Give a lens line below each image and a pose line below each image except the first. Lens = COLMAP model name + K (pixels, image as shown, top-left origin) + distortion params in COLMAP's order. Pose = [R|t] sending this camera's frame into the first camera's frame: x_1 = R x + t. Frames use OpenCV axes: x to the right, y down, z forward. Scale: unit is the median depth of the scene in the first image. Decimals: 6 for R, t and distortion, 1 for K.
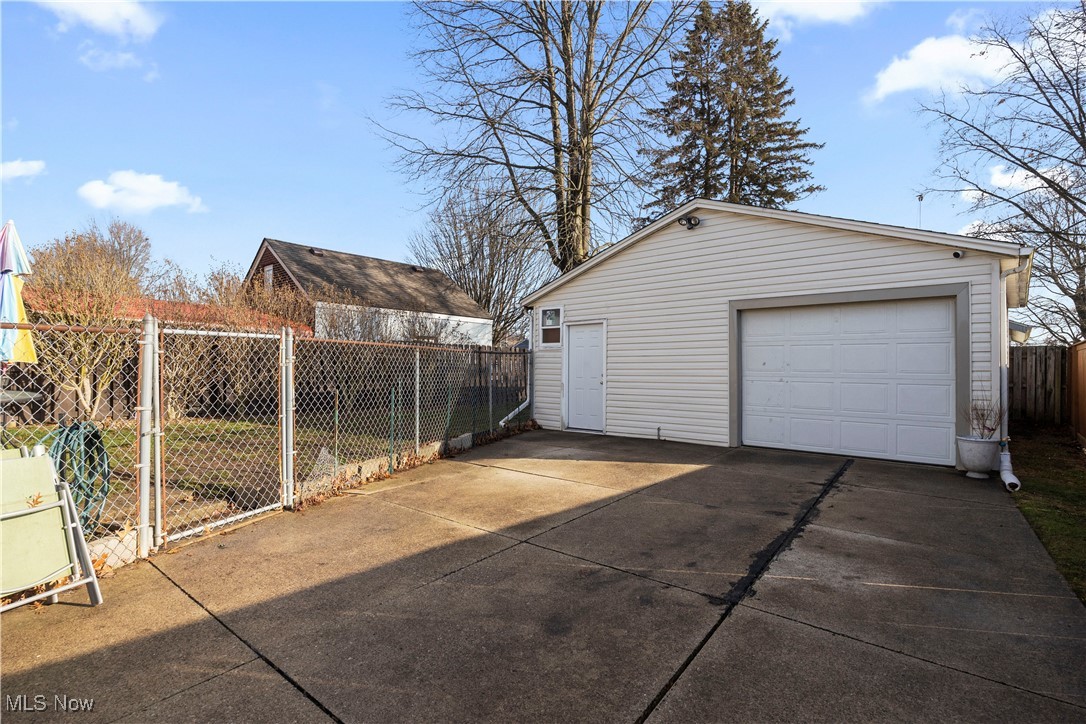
lens RADIAL K [[531.2, 0, 543.0], [0, 531.2, 362.0], [0, 0, 1]] dist [-0.027436, -0.000326]
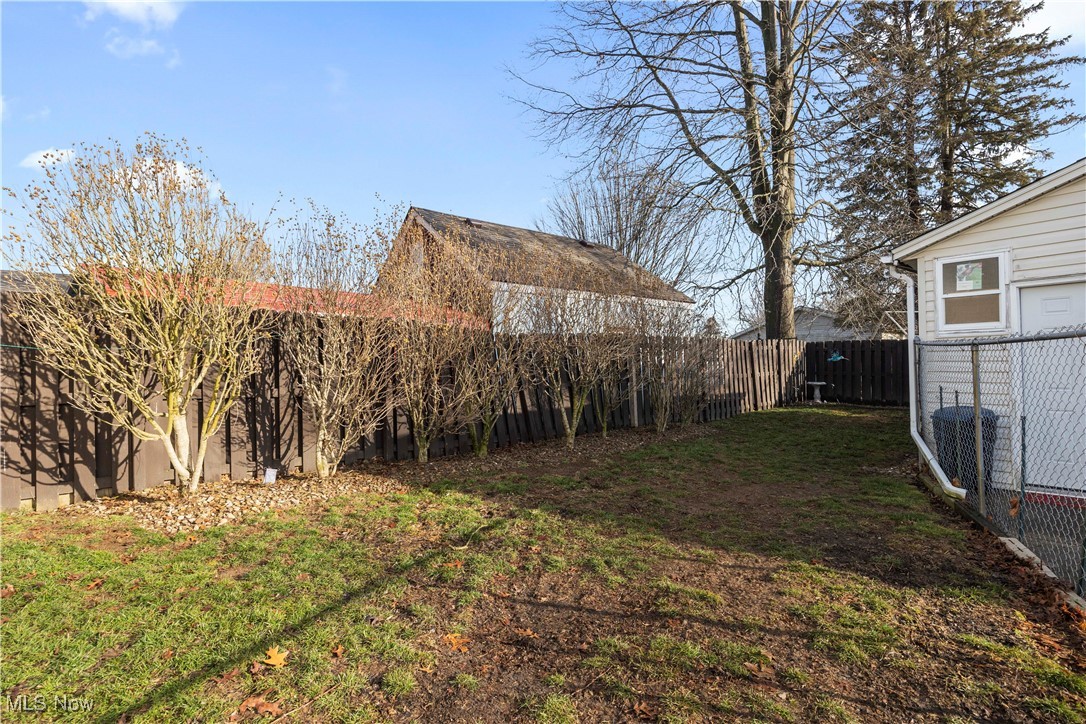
lens RADIAL K [[531.2, 0, 543.0], [0, 531.2, 362.0], [0, 0, 1]] dist [-0.027436, -0.000326]
pose [[0.985961, -0.028036, -0.164603, -0.151861], [0.028449, 0.999595, 0.000153, -0.004272], [0.164532, -0.004833, 0.986360, 0.190800]]
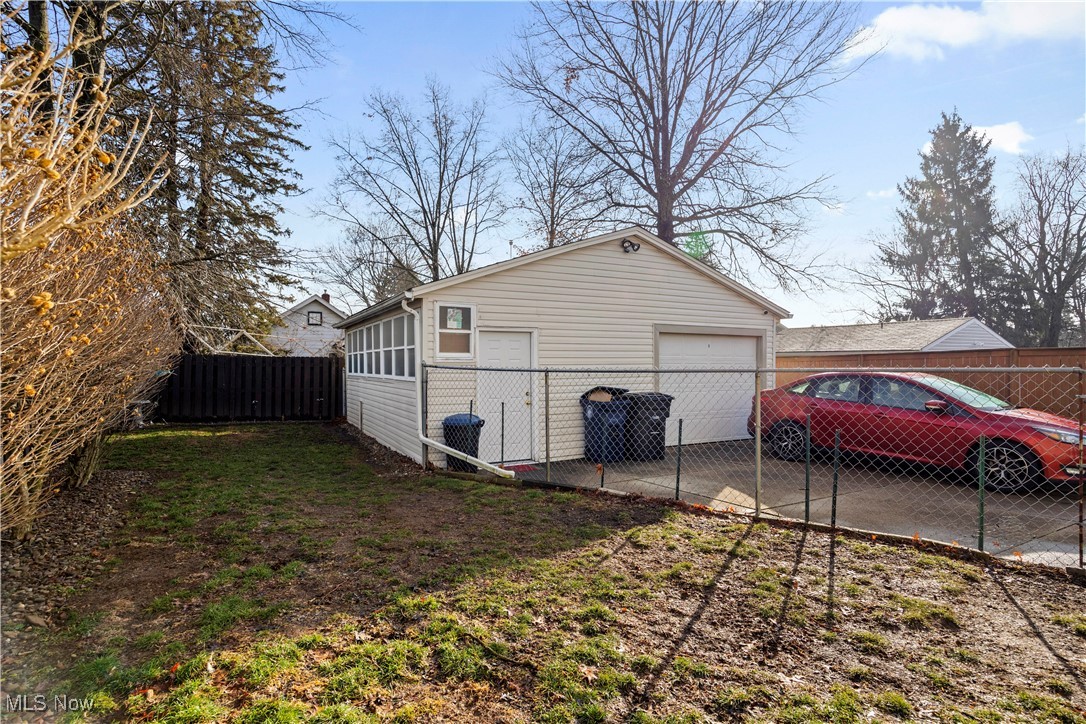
lens RADIAL K [[531.2, 0, 543.0], [0, 531.2, 362.0], [0, 0, 1]] dist [-0.027436, -0.000326]
pose [[0.347023, 0.003398, 0.937850, -0.292127], [-0.002979, 0.999992, -0.002521, -0.010123], [-0.937852, -0.001919, 0.347031, 0.294454]]
